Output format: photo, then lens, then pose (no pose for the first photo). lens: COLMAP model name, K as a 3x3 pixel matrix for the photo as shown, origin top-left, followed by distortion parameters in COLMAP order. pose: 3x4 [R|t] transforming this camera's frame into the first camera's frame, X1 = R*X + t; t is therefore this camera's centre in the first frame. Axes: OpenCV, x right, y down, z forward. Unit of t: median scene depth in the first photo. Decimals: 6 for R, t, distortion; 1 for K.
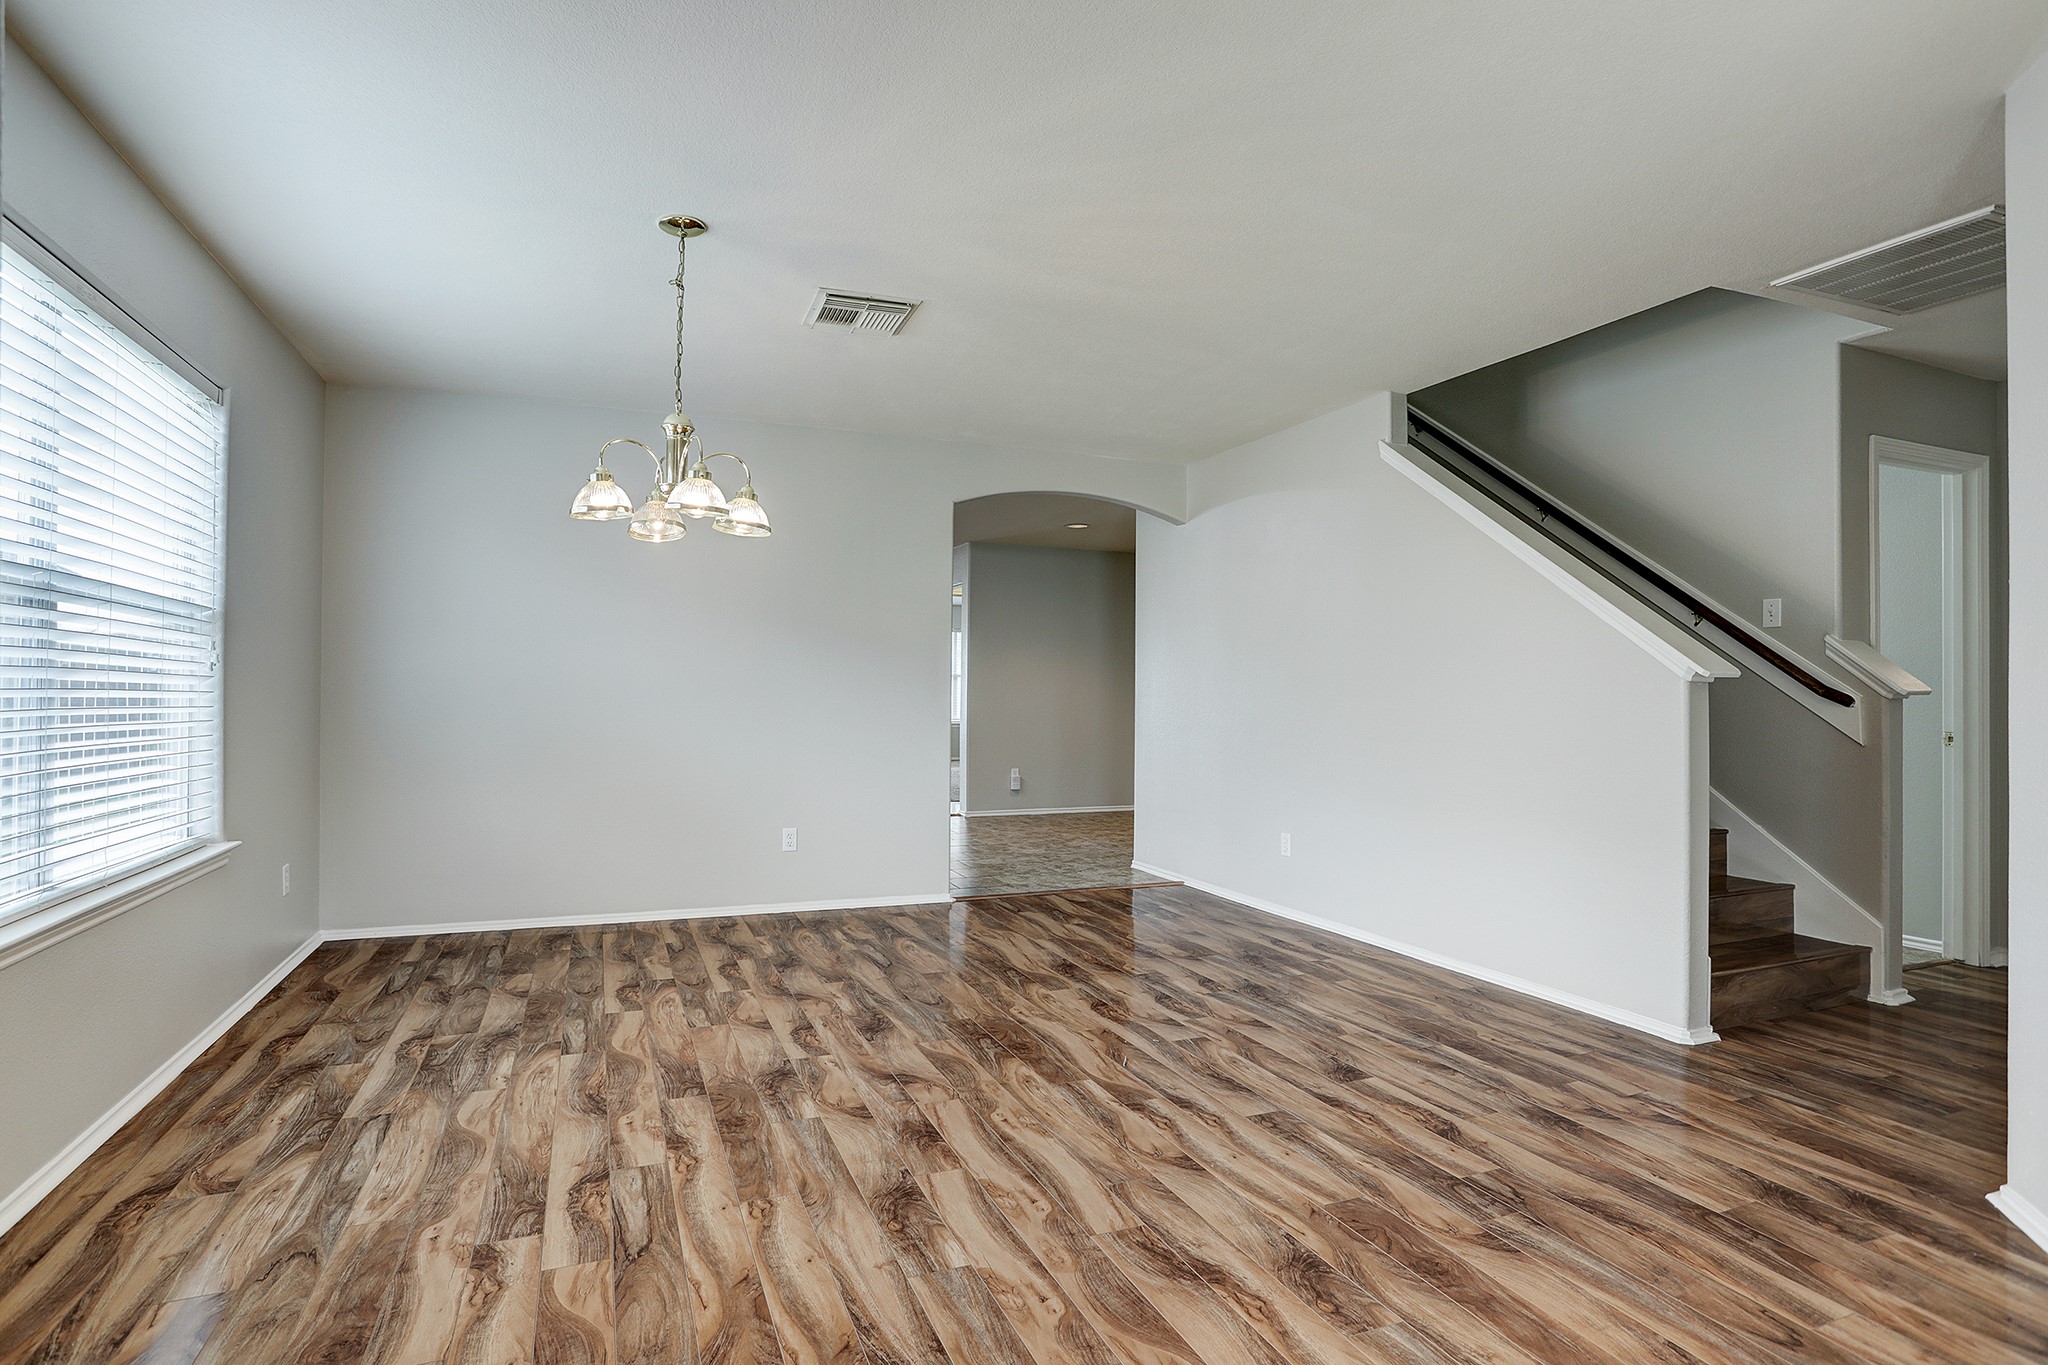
lens RADIAL K [[995.8, 0, 1019.5], [0, 995.8, 685.7], [0, 0, 1]] dist [-0.080223, 0.036070]
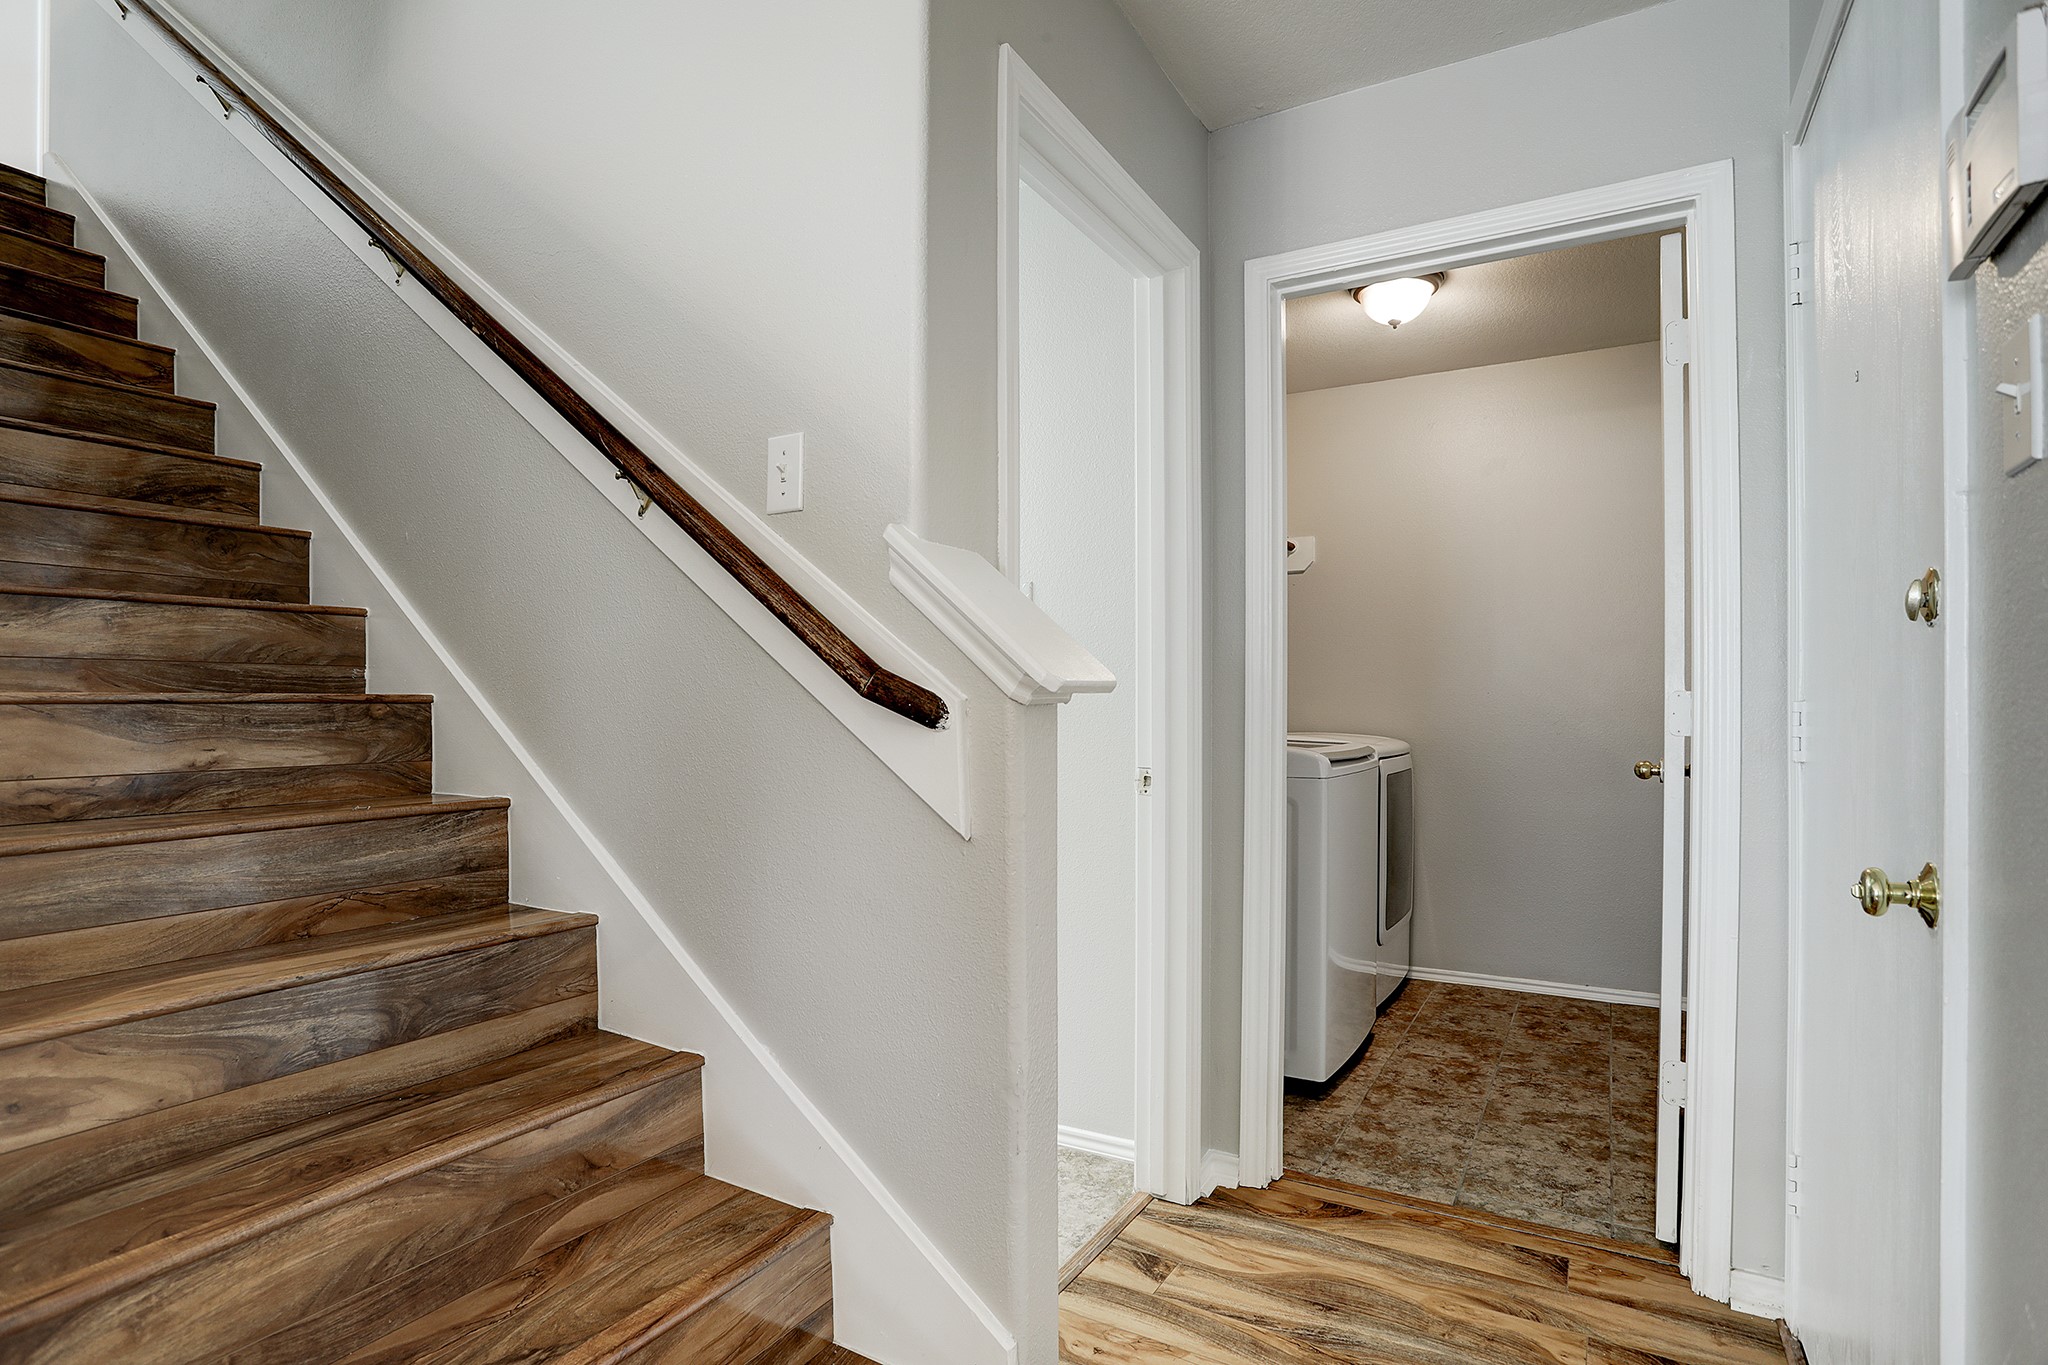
lens RADIAL K [[995.8, 0, 1019.5], [0, 995.8, 685.7], [0, 0, 1]] dist [-0.080223, 0.036070]
pose [[0.796799, -0.000648, 0.604244, 0.633673], [-0.001334, 0.999995, 0.002831, 0.005760], [-0.604242, -0.003062, 0.796795, 0.650364]]
